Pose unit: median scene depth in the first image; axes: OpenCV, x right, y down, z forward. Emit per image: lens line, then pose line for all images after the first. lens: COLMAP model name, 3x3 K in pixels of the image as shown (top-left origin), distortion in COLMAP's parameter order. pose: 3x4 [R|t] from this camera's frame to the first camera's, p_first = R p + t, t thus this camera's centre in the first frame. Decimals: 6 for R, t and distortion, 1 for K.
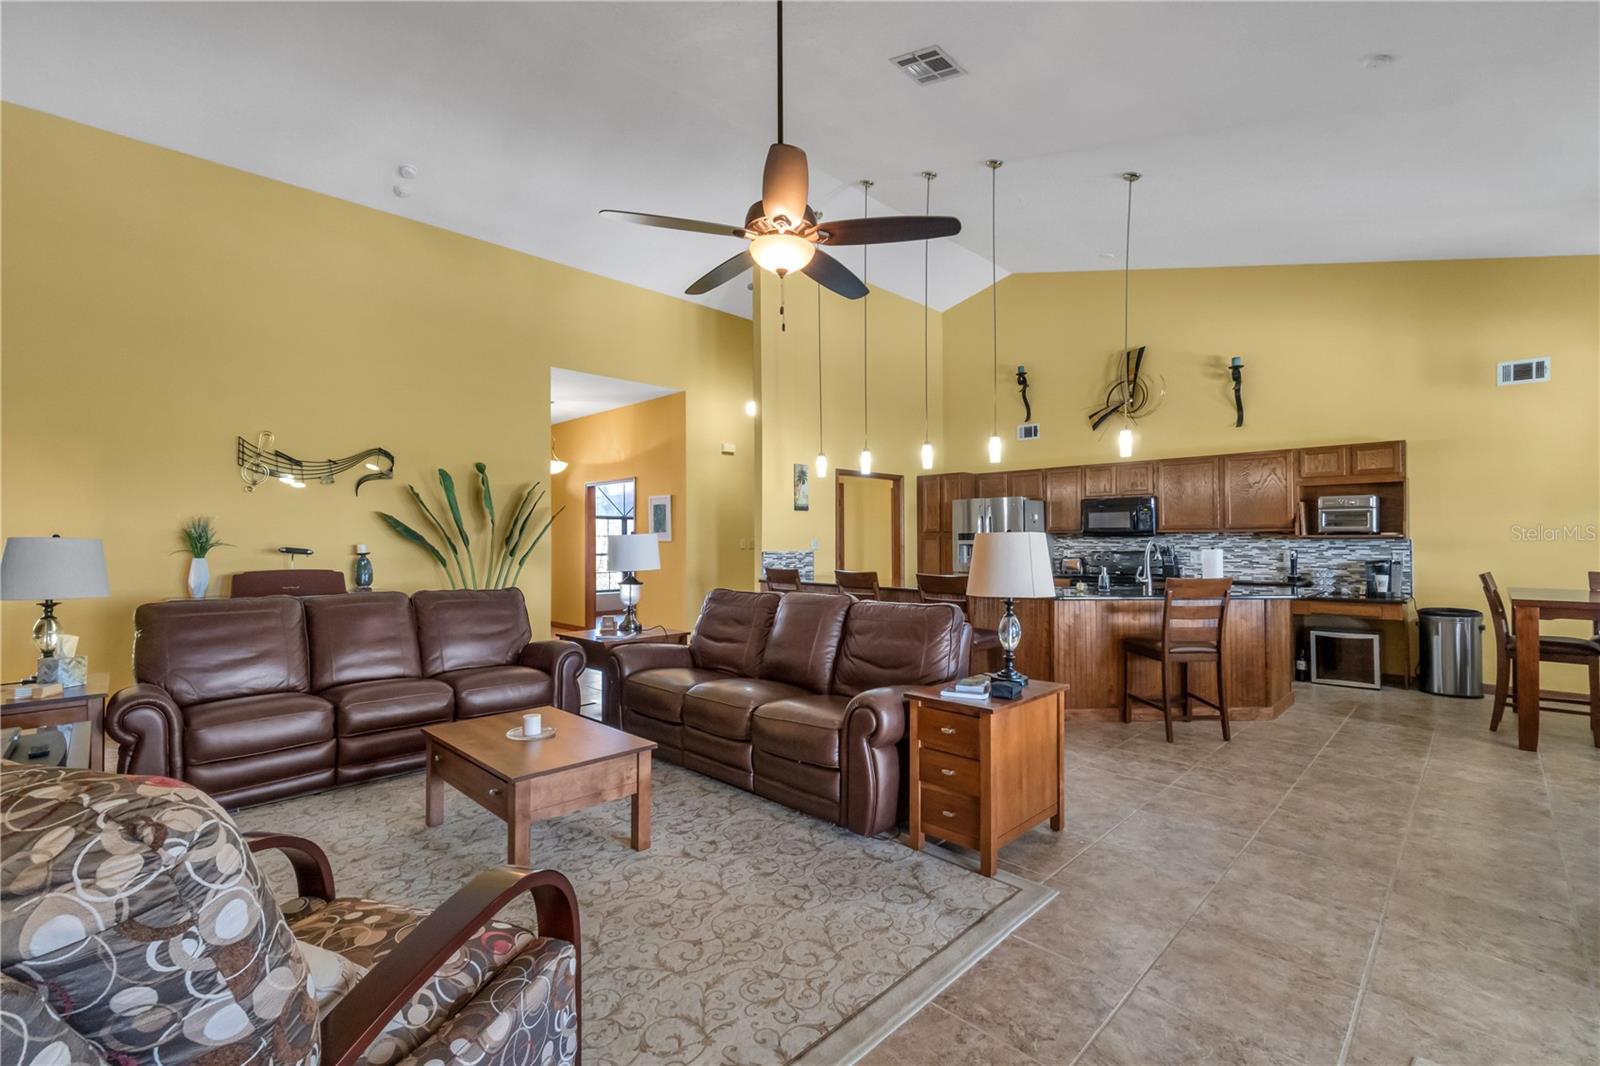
lens RADIAL K [[695.7, 0, 795.1], [0, 695.7, 532.1], [0, 0, 1]] dist [-0.003883, 0.002083]
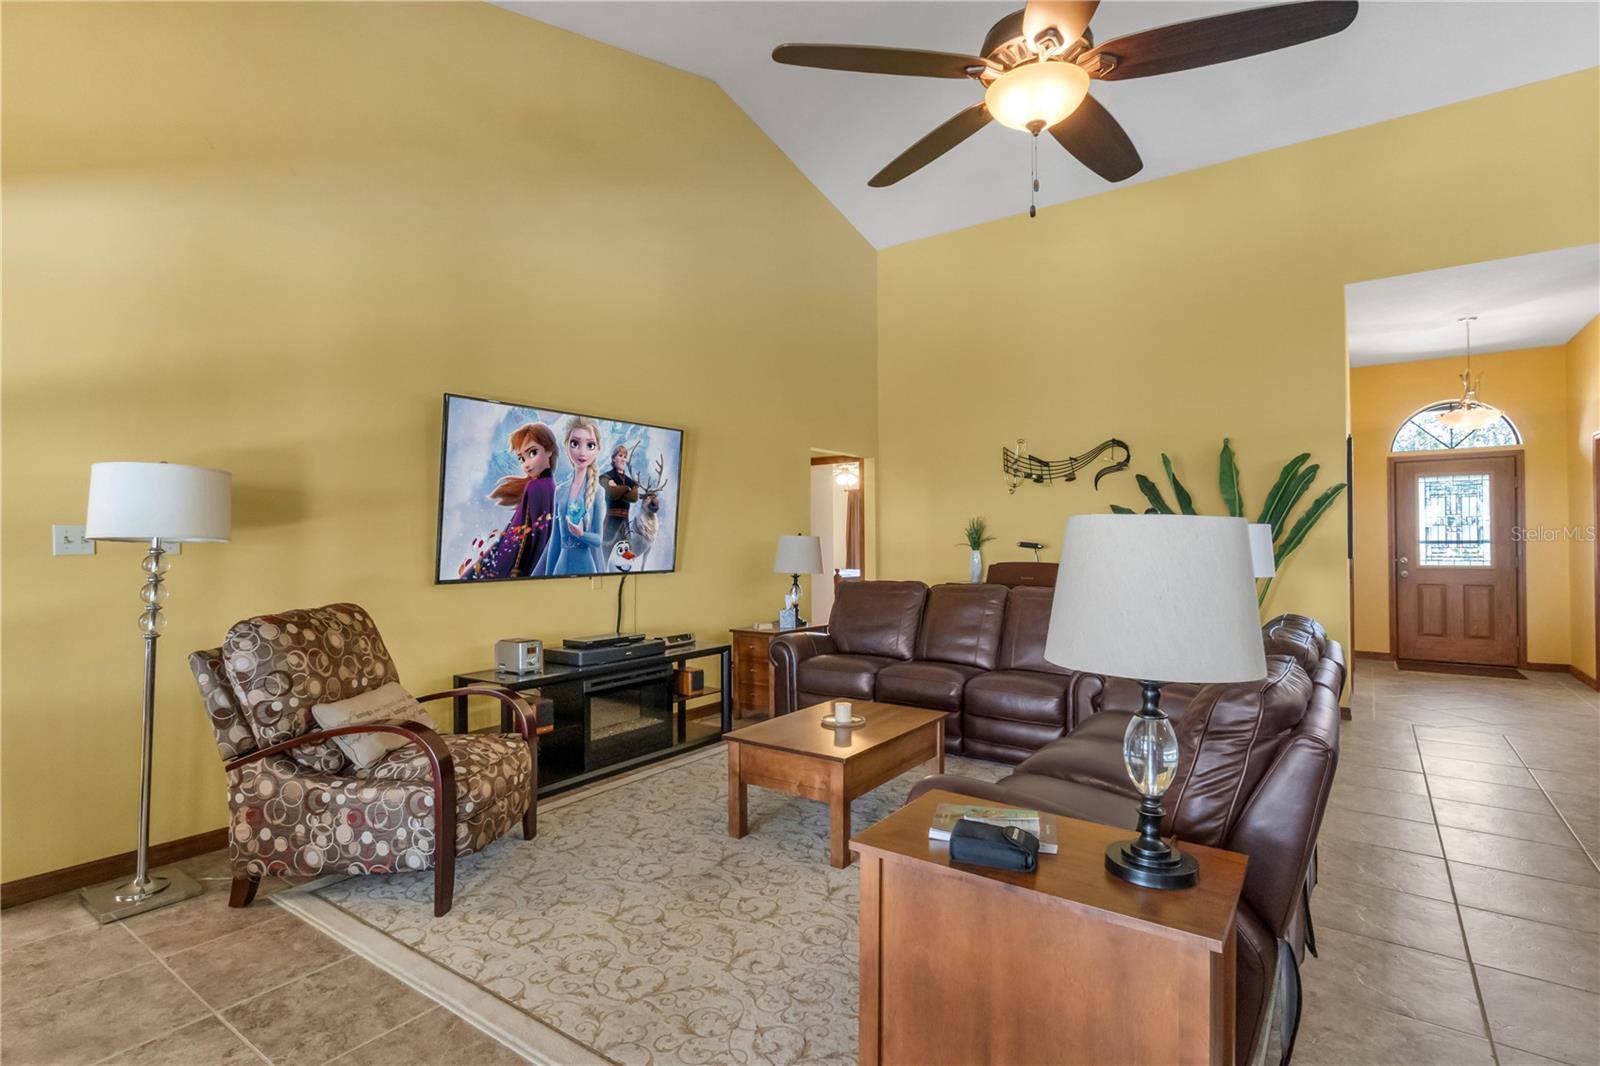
lens RADIAL K [[793.9, 0, 805.2], [0, 793.9, 544.0], [0, 0, 1]] dist [-0.004971, 0.000542]
pose [[0.154312, 0.005256, -0.988008, 0.387311], [0.019072, 0.999784, 0.008297, 0.006300], [0.987838, -0.020124, 0.154178, 0.376882]]
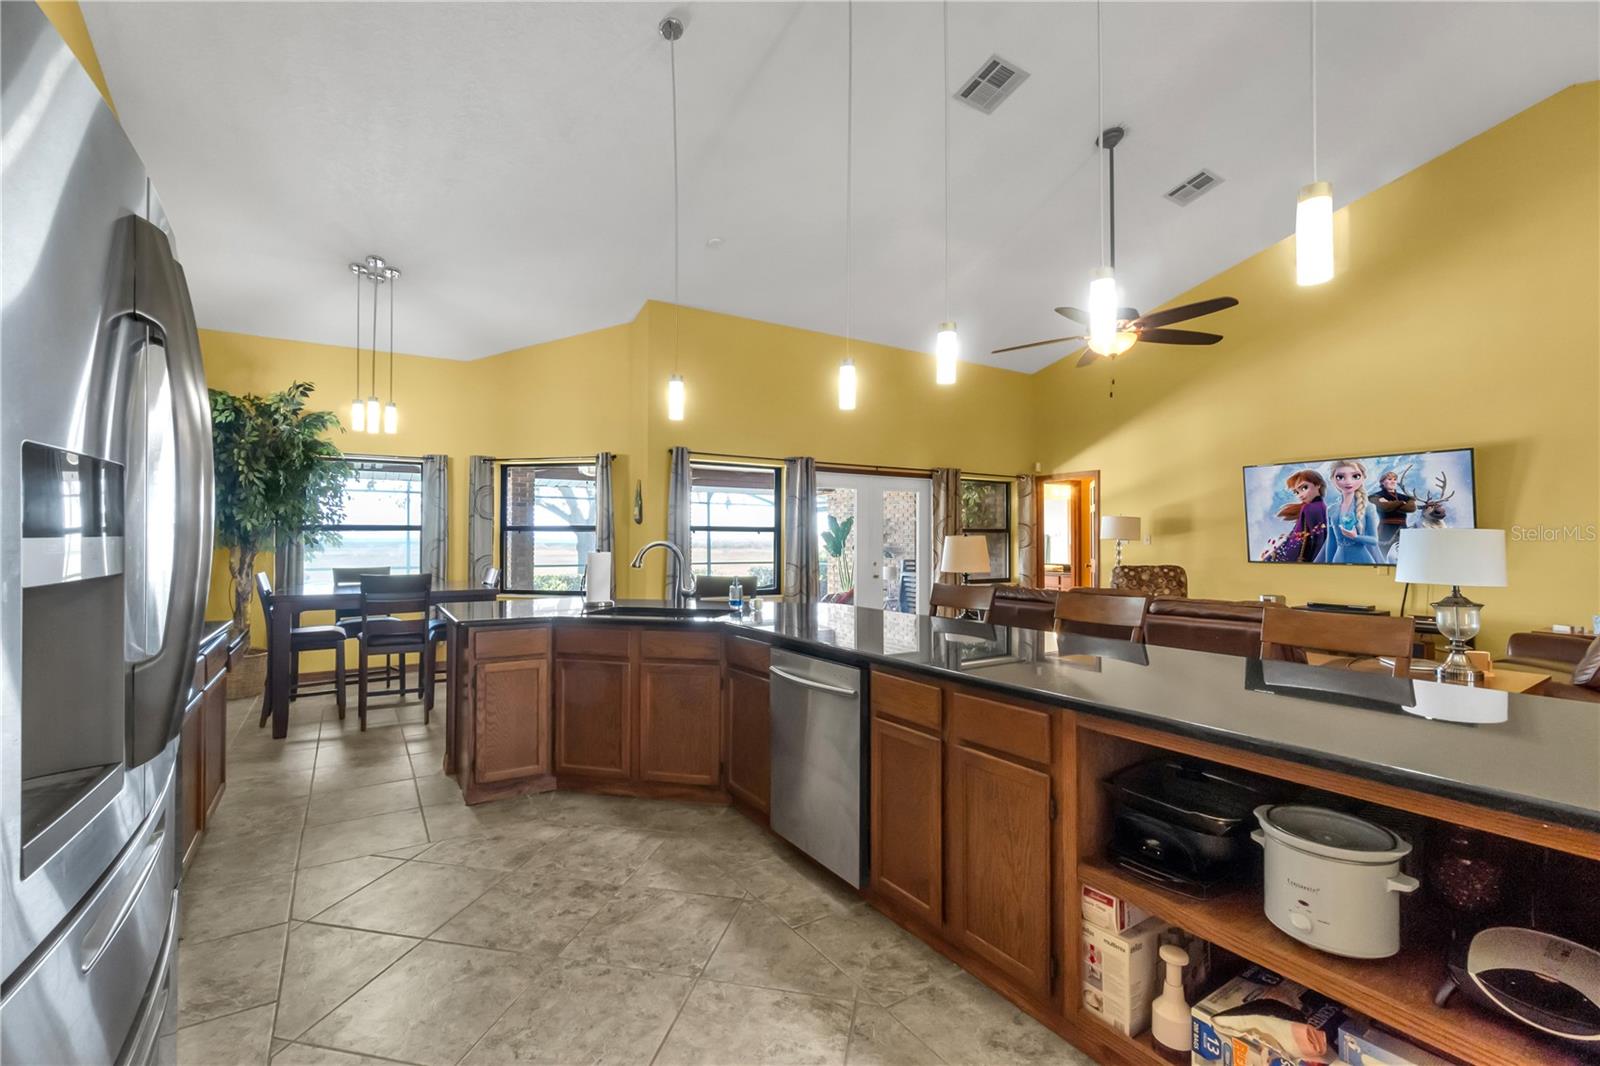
lens RADIAL K [[695.7, 0, 783.9], [0, 695.7, 529.2], [0, 0, 1]] dist [-0.003883, 0.002083]
pose [[-0.978612, 0.002431, 0.205700, 0.190989], [-0.003144, 0.999637, -0.026774, 0.017267], [-0.205690, -0.026848, -0.978249, 1.410519]]
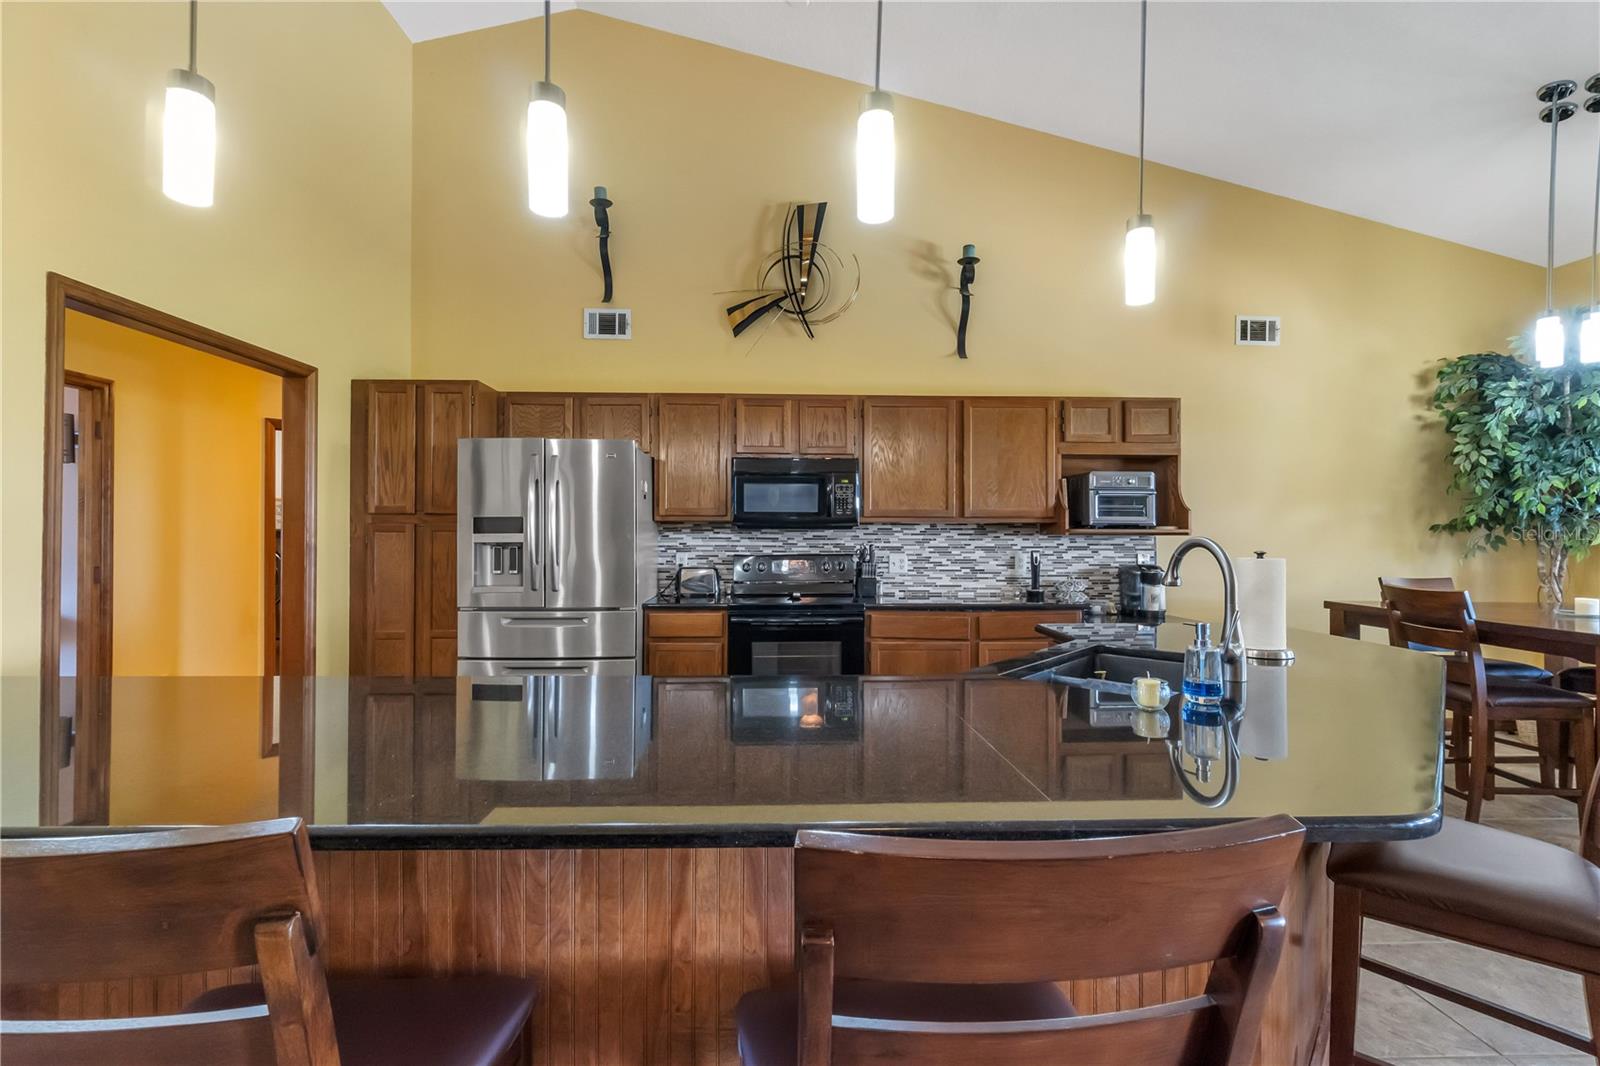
lens RADIAL K [[695.7, 0, 791.5], [0, 695.7, 532.6], [0, 0, 1]] dist [-0.003883, 0.002083]
pose [[0.685130, 0.007877, 0.728378, 0.075165], [-0.014366, 0.999893, 0.002699, 0.009779], [-0.728279, -0.012313, 0.685170, 0.751022]]
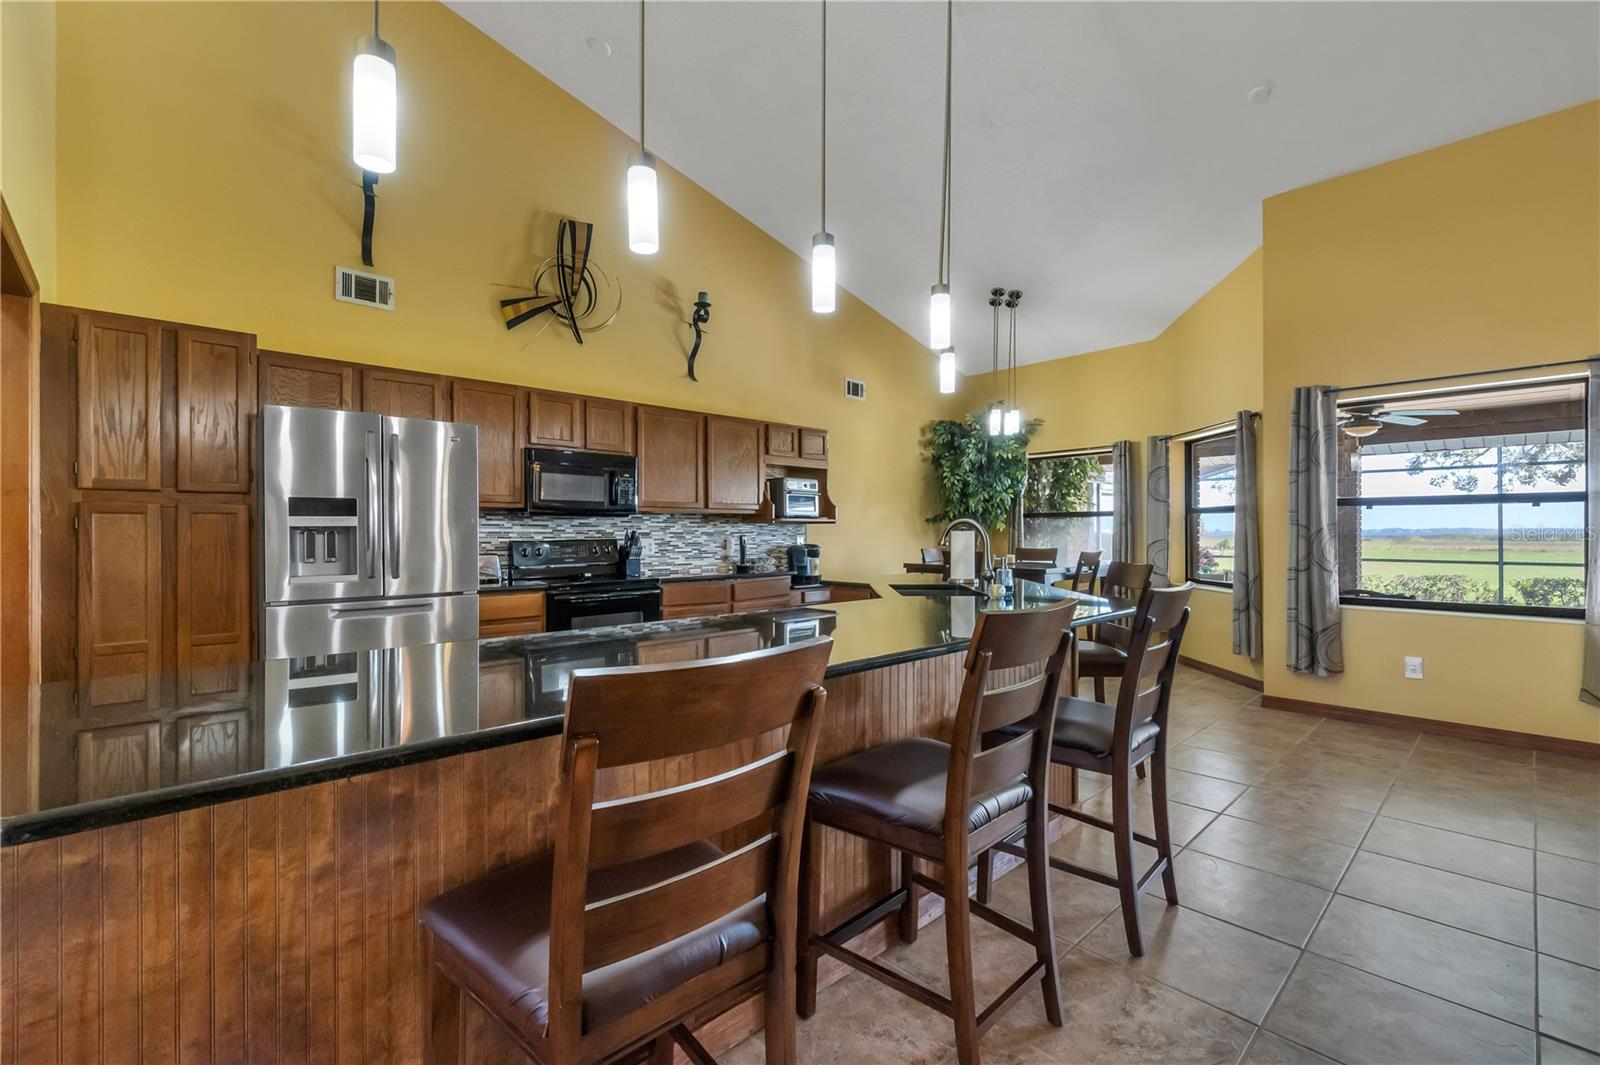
lens RADIAL K [[705.9, 0, 798.8], [0, 705.9, 527.9], [0, 0, 1]] dist [-0.007105, -0.000948]
pose [[0.023974, 0.010836, 0.999654, -0.178561], [-0.010120, 0.999893, -0.010596, 0.025880], [-0.999661, -0.009863, 0.024081, 0.956242]]
